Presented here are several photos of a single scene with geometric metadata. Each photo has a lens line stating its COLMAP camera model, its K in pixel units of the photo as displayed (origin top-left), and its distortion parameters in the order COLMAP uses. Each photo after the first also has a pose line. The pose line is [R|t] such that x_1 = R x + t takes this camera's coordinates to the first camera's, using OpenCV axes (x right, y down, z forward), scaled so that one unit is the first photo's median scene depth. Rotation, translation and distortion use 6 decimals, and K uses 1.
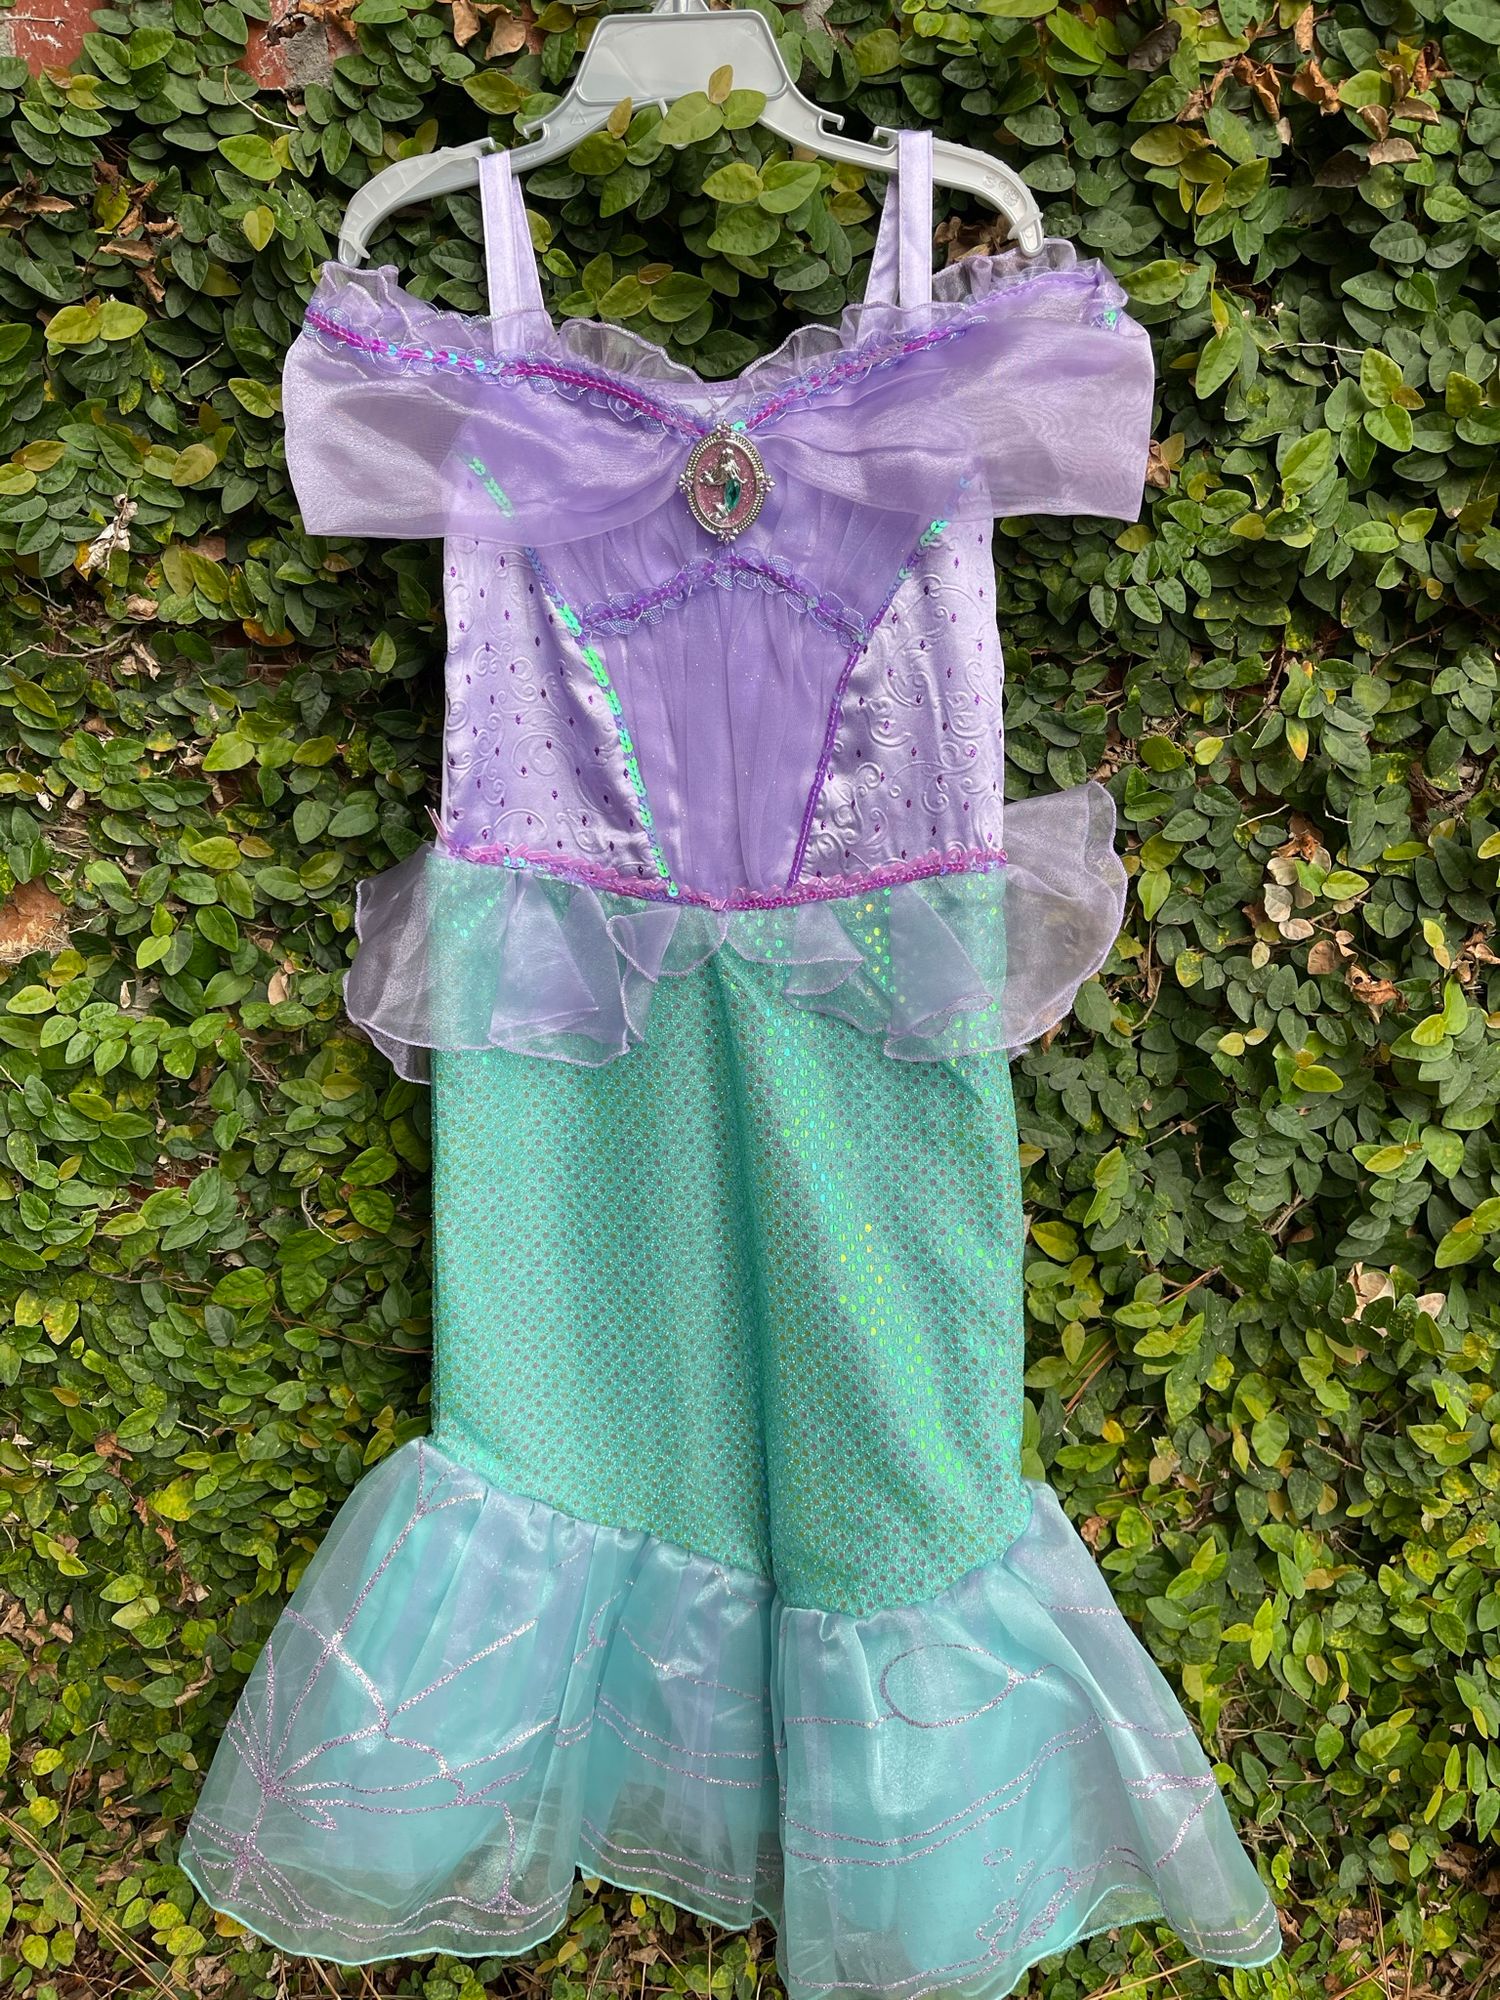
lens RADIAL K [[1523.5, 0, 754.4], [0, 1523.5, 1008.9], [0, 0, 1]] dist [0.083794, -0.122163]
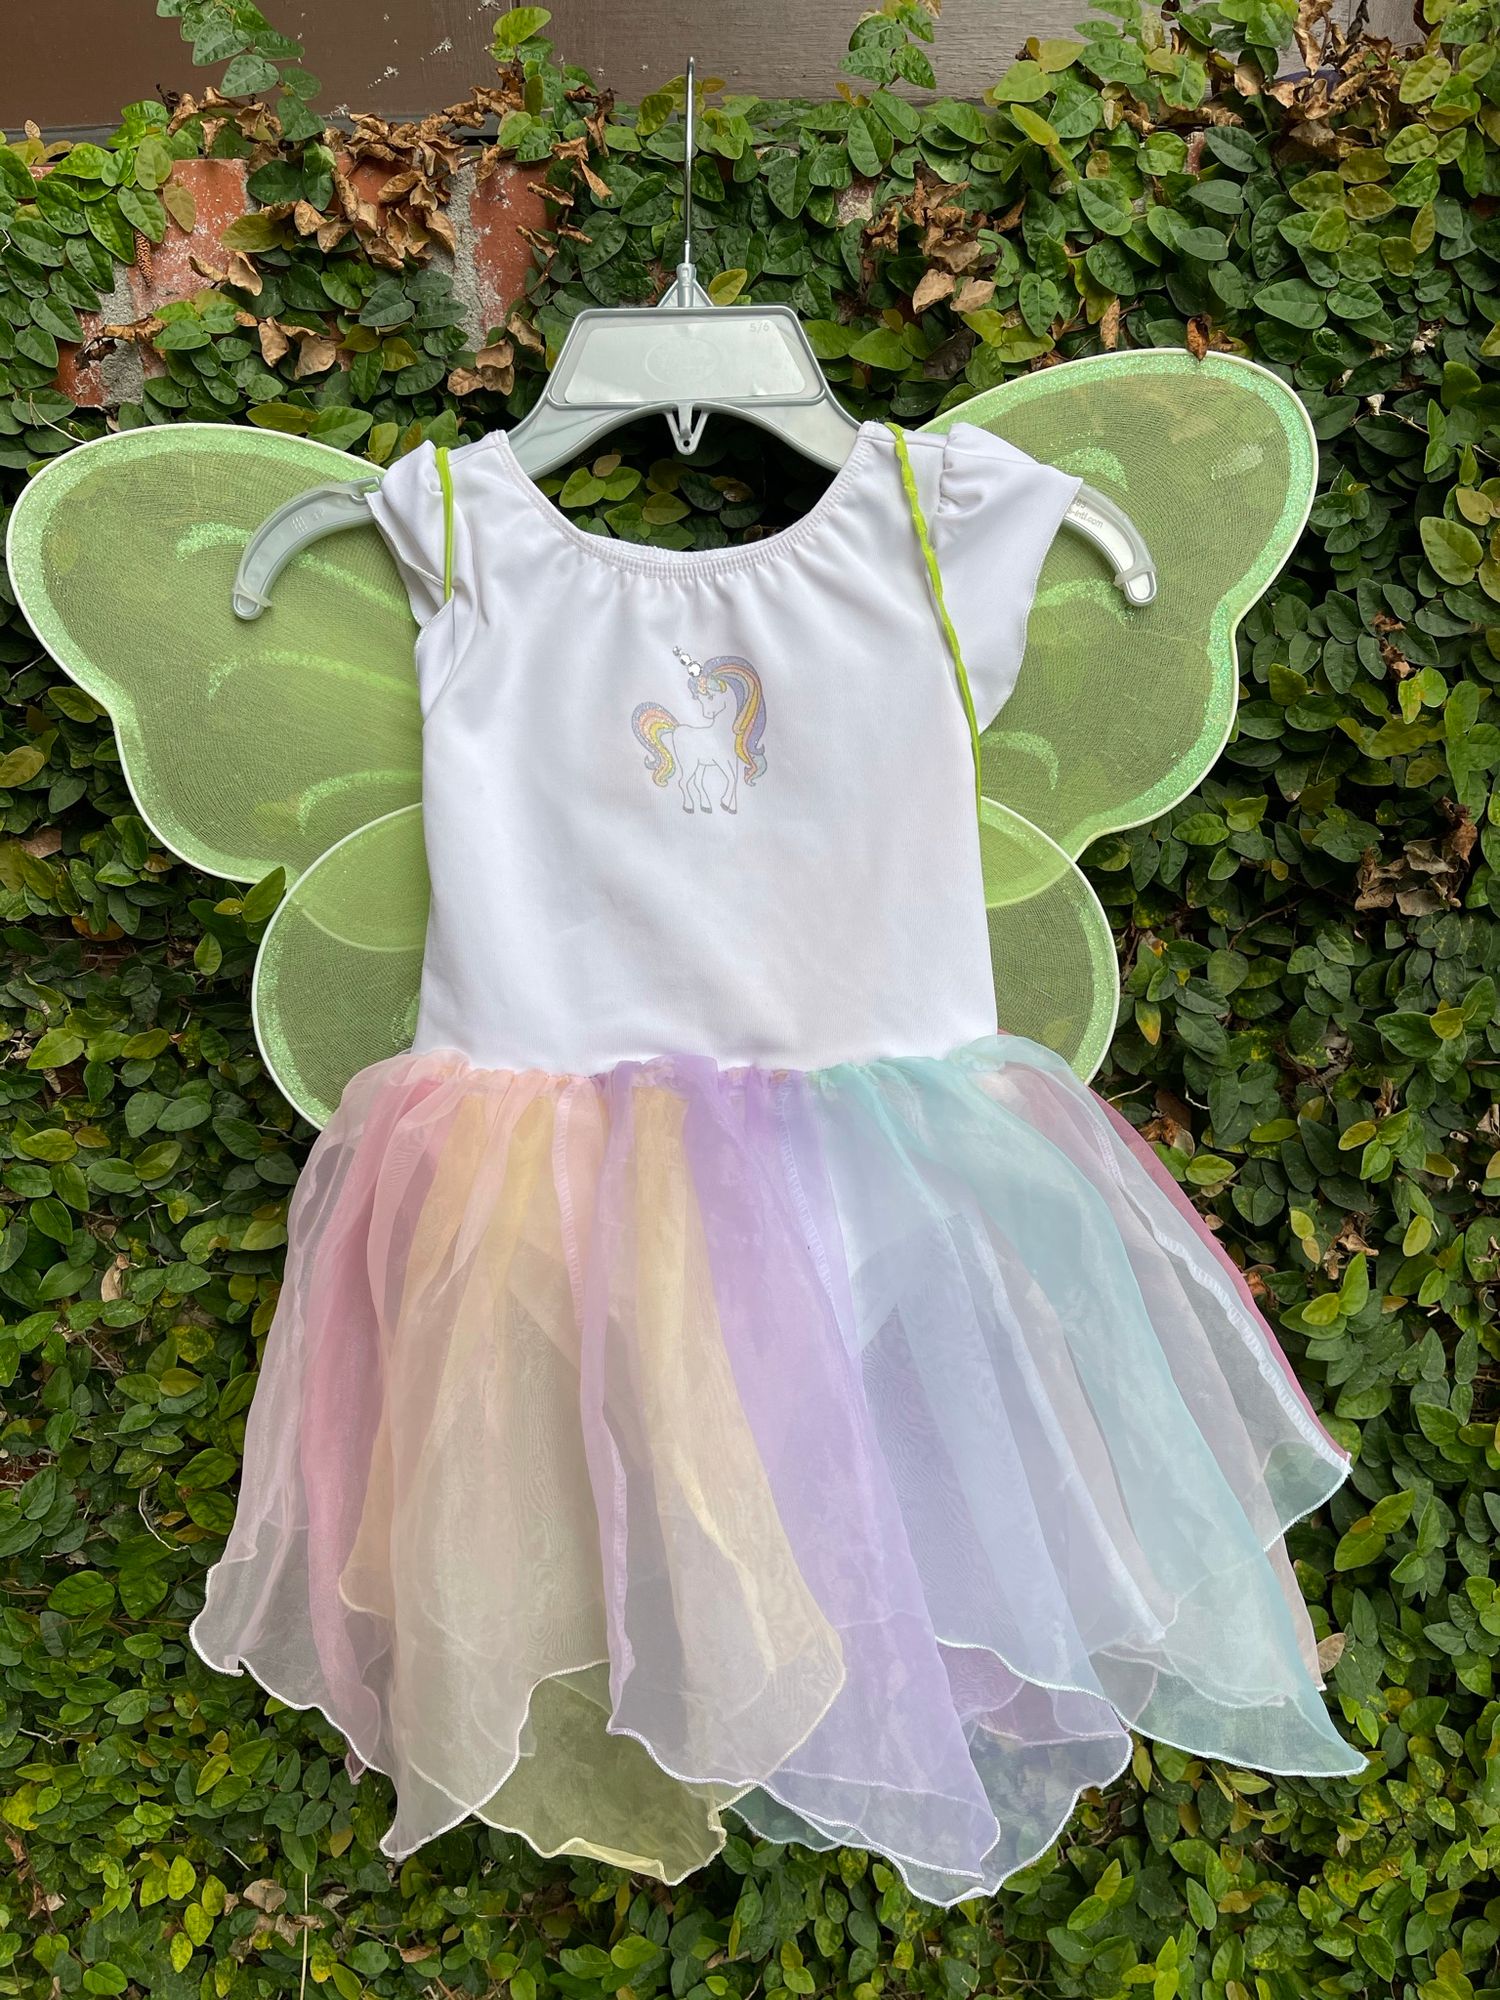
lens RADIAL K [[1523.5, 0, 745.0], [0, 1523.5, 1009.3], [0, 0, 1]] dist [0.083794, -0.122163]
pose [[0.999443, -0.017543, -0.028394, 0.121062], [0.015300, 0.996883, -0.077396, -0.106715], [0.029663, 0.076919, 0.996596, 0.034572]]
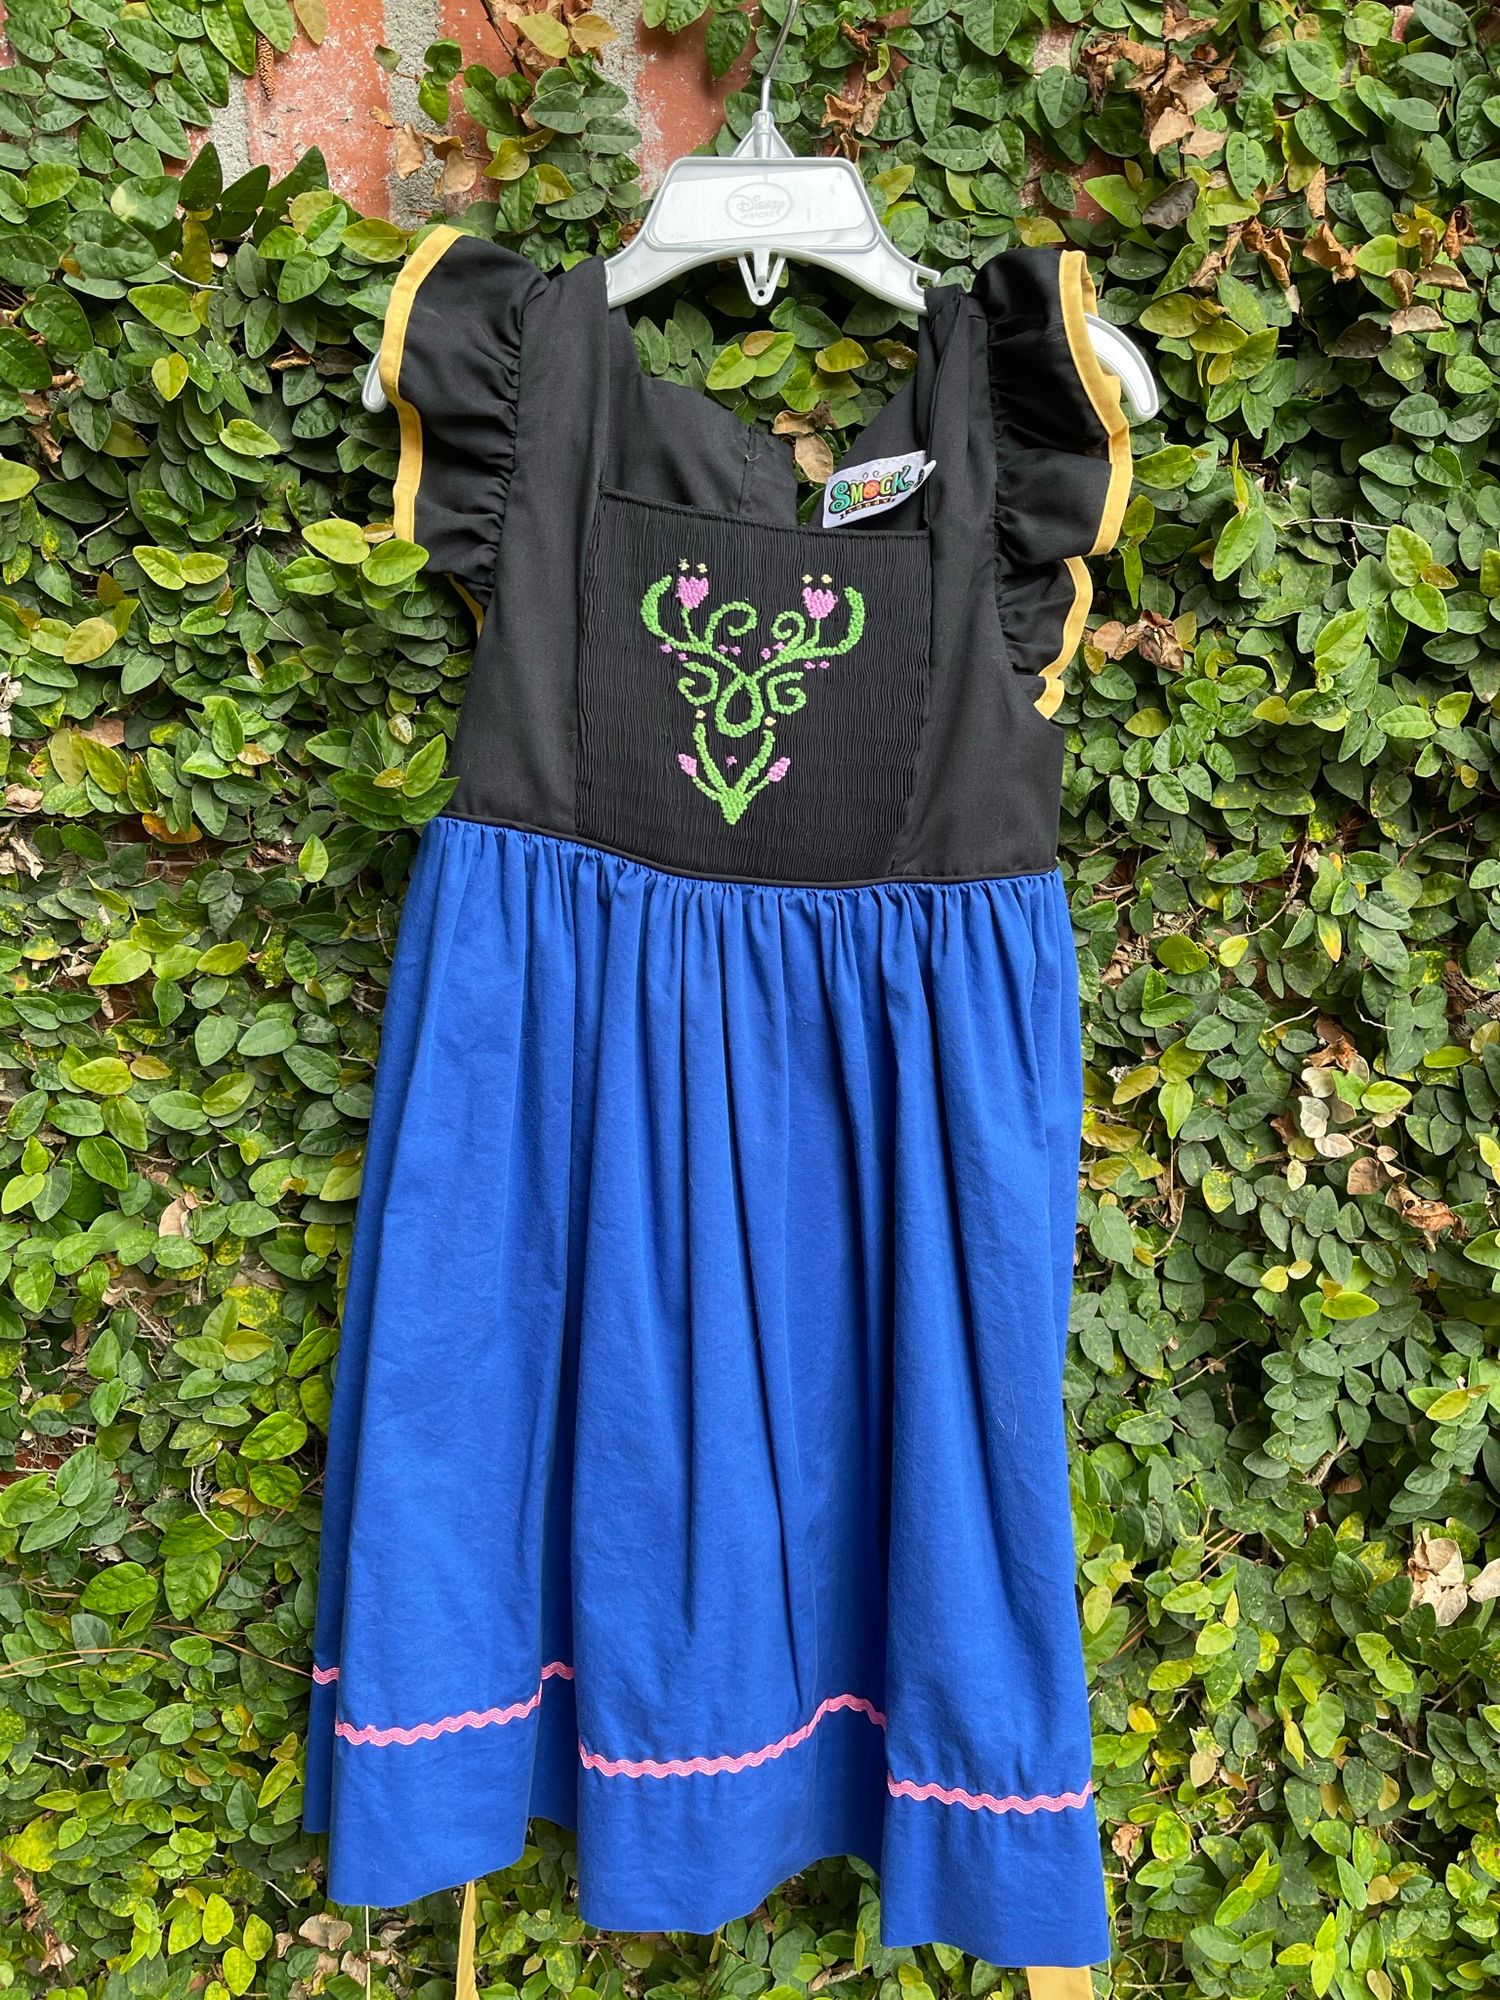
lens RADIAL K [[1523.5, 0, 755.1], [0, 1523.5, 1011.8], [0, 0, 1]] dist [0.083794, -0.122163]
pose [[0.997733, -0.011535, 0.066298, -0.043474], [0.018496, 0.994263, -0.105347, -0.040258], [-0.064703, 0.106335, 0.992223, 0.119345]]
